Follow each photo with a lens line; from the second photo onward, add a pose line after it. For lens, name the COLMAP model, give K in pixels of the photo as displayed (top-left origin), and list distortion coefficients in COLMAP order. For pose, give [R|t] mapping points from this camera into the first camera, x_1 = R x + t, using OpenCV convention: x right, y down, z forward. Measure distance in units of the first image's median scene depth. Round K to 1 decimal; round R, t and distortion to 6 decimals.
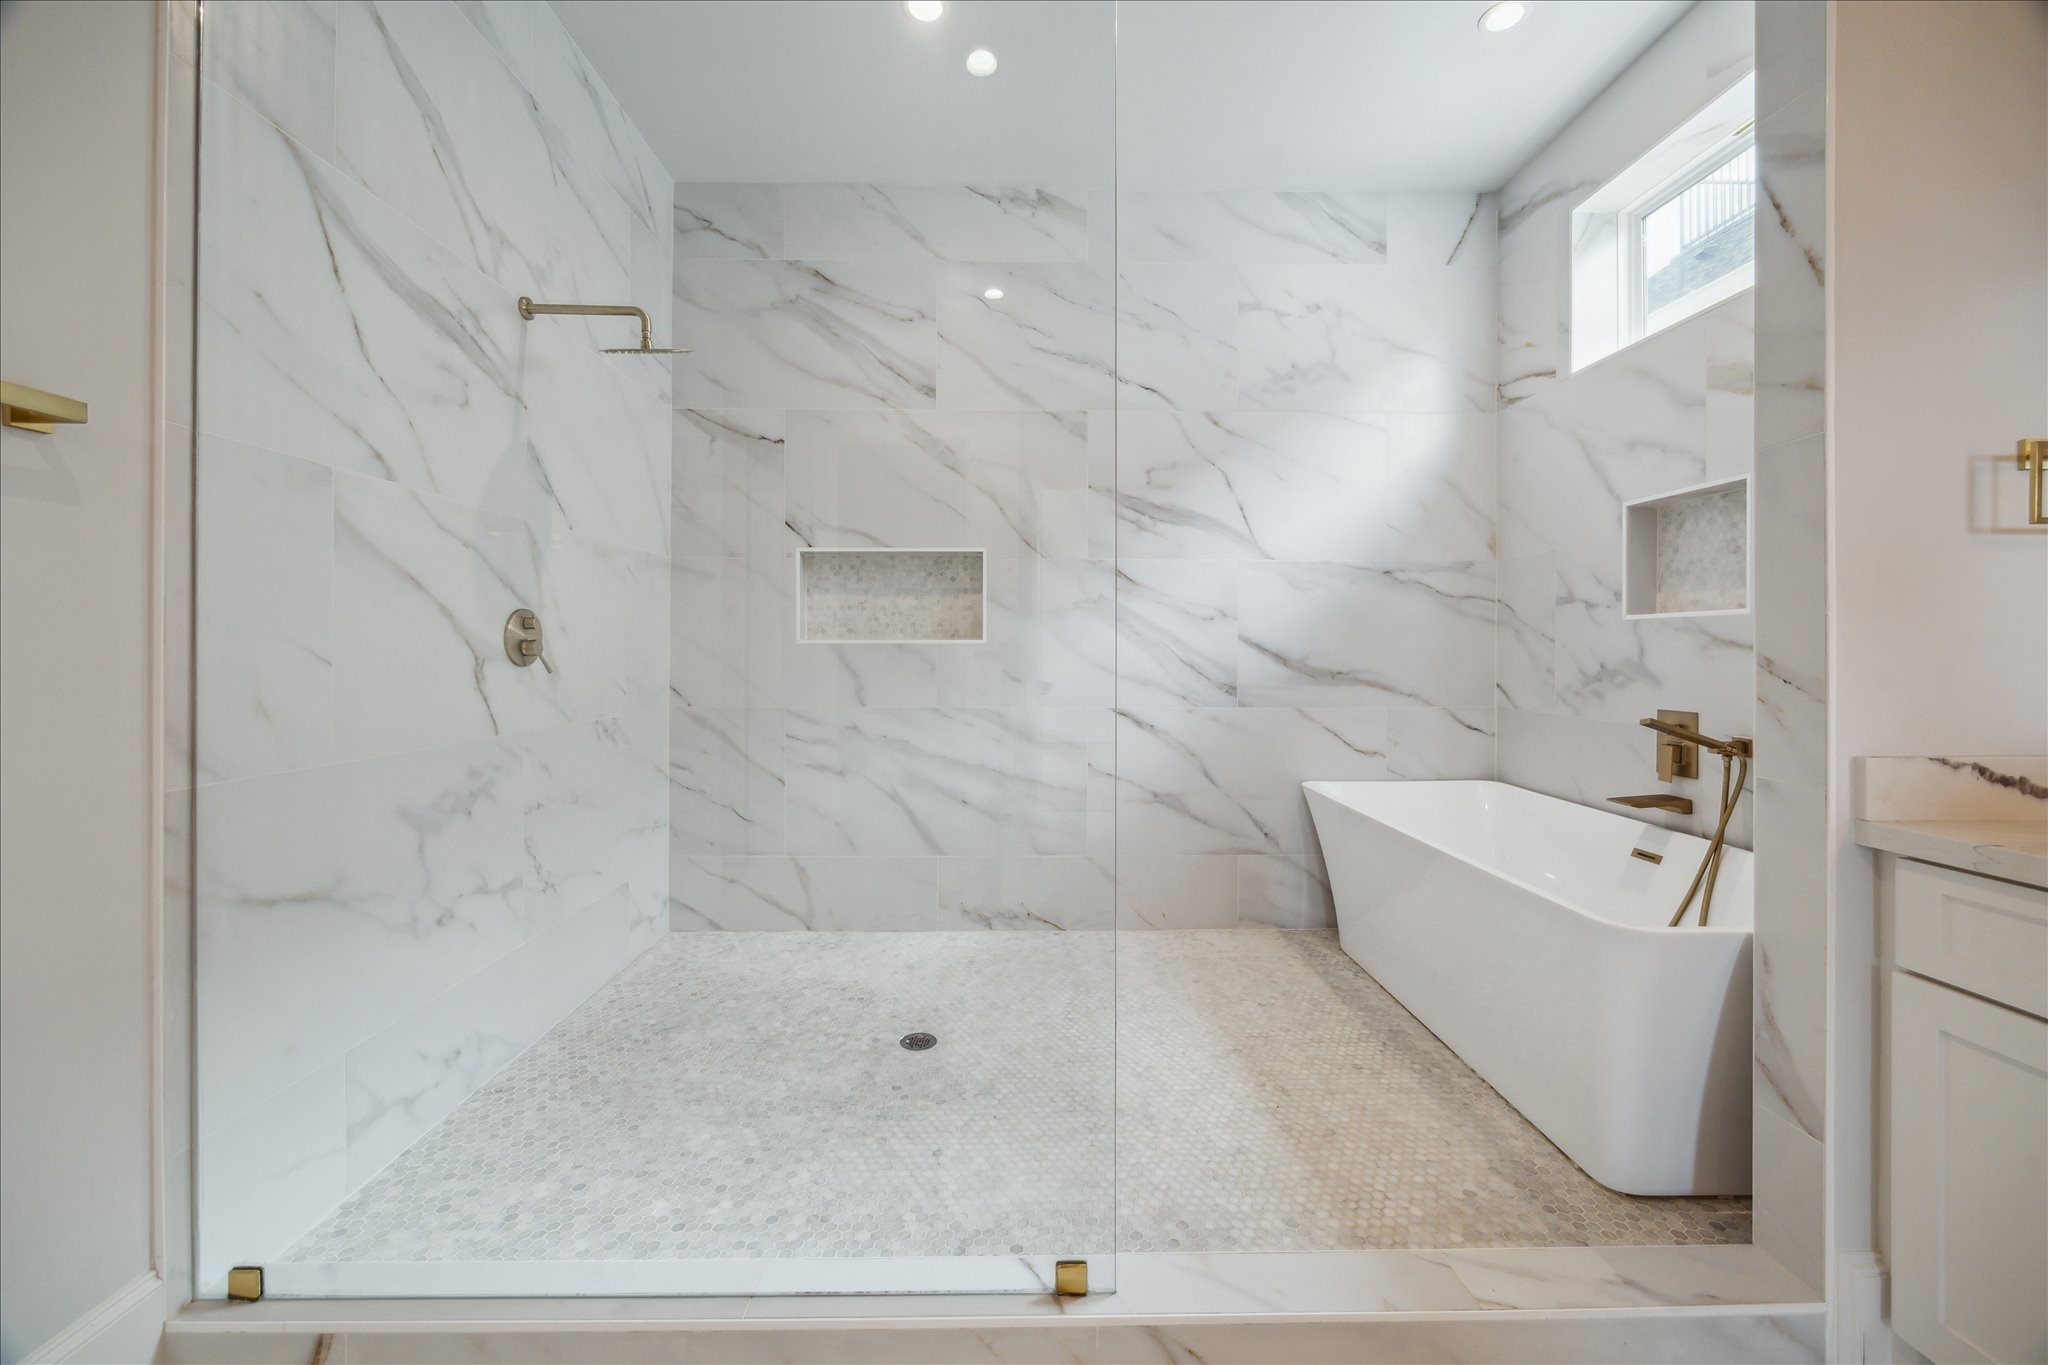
lens RADIAL K [[762.3, 0, 1029.0], [0, 762.3, 648.6], [0, 0, 1]] dist [-0.030108, 0.000007]
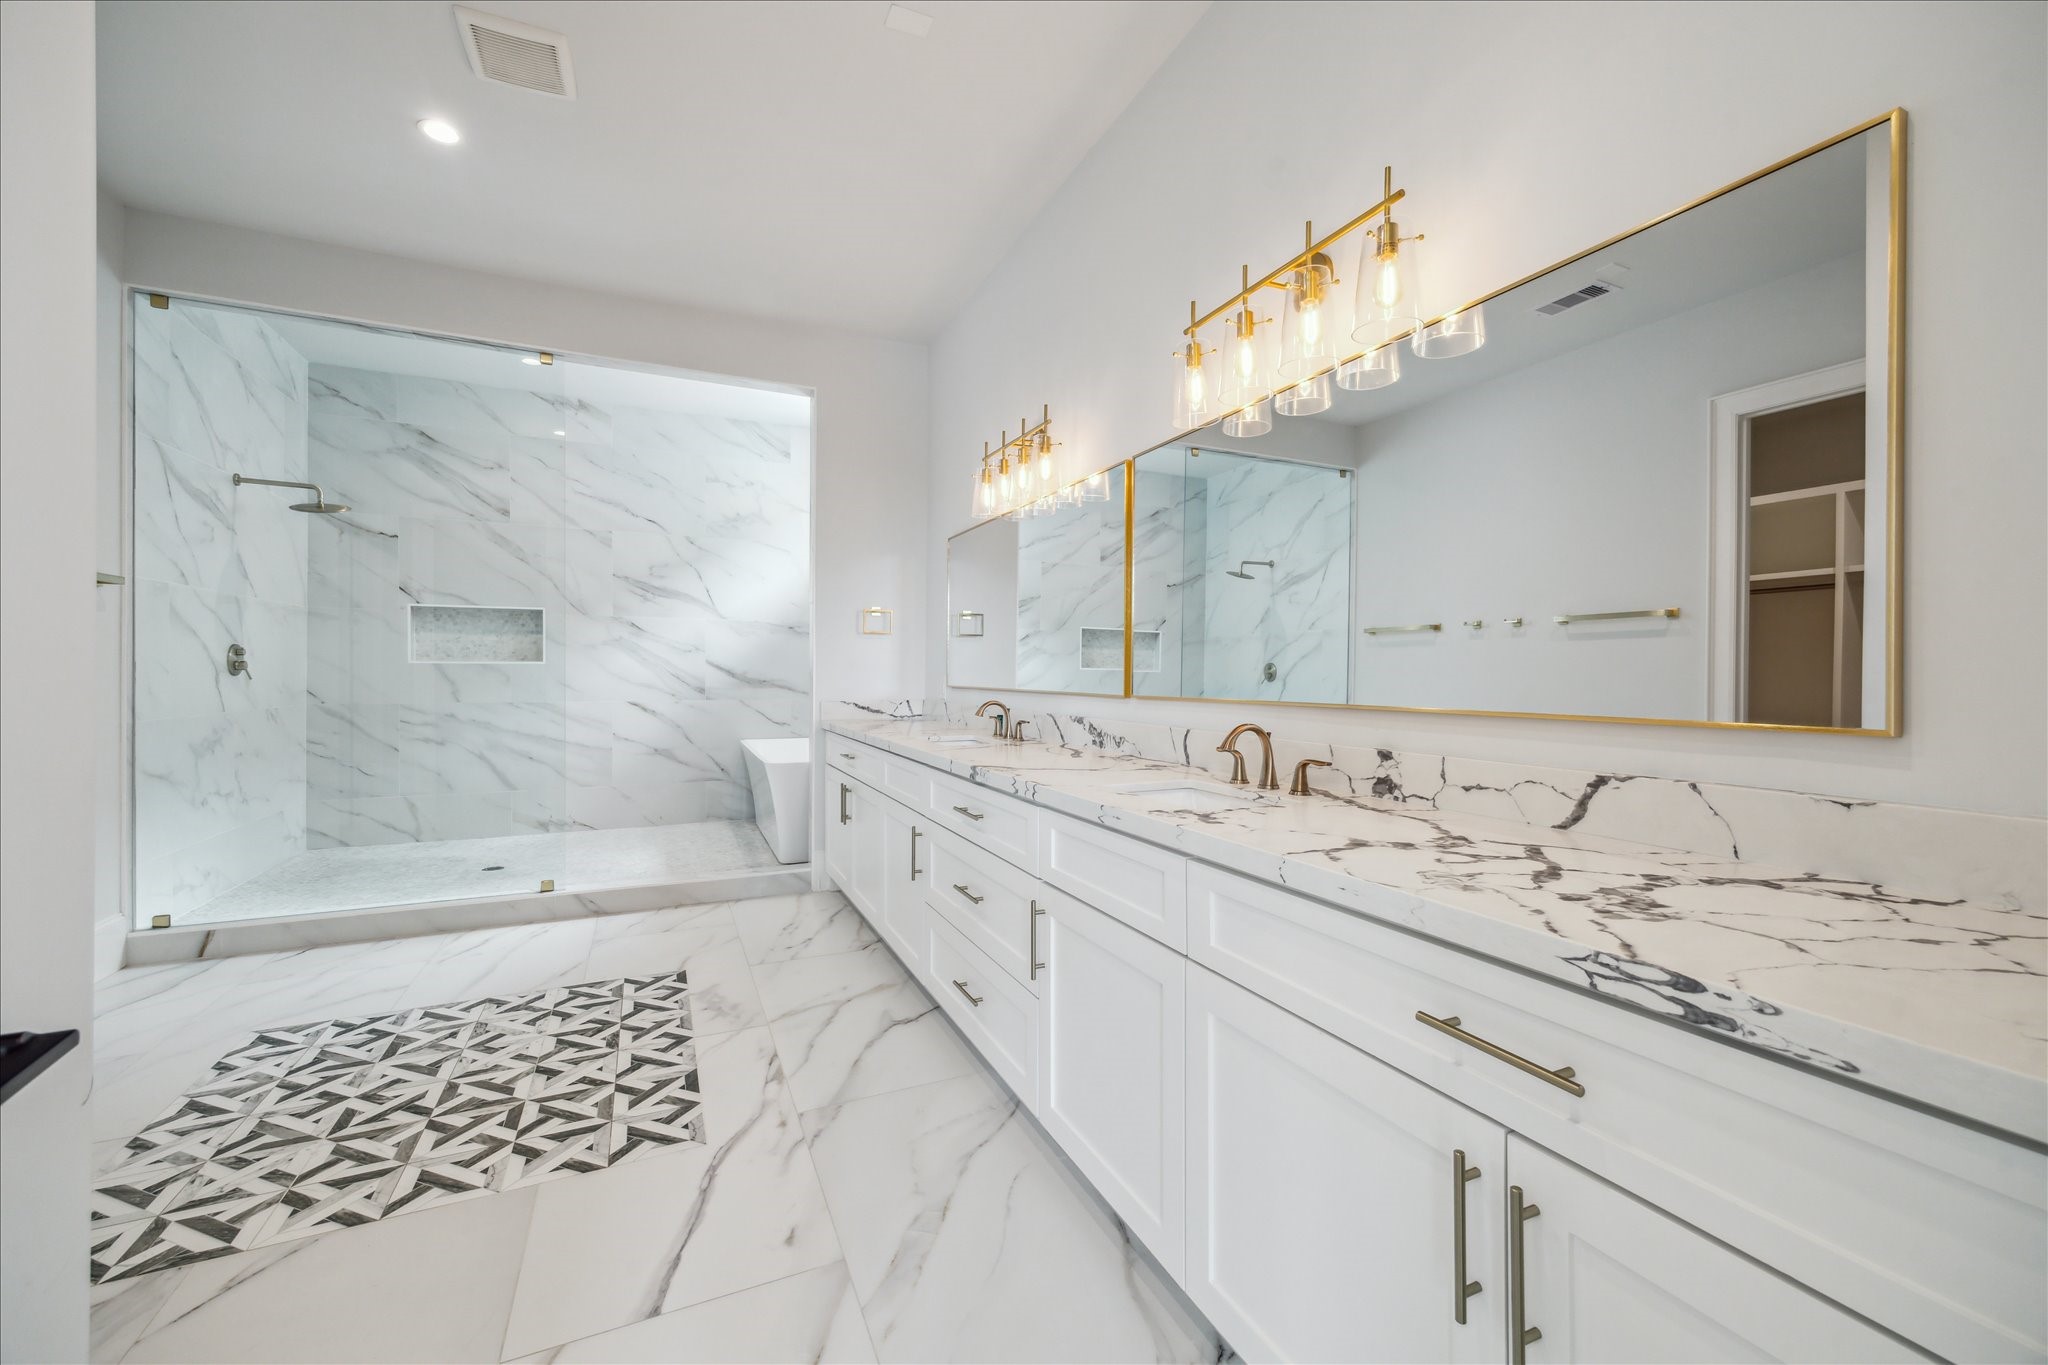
lens RADIAL K [[789.0, 0, 1022.3], [0, 789.0, 676.1], [0, 0, 1]] dist [-0.003546, -0.000123]
pose [[0.914783, 0.000599, 0.403945, 0.209907], [-0.004907, 0.999942, 0.009629, -0.002040], [-0.403916, -0.010791, 0.914733, -1.048015]]
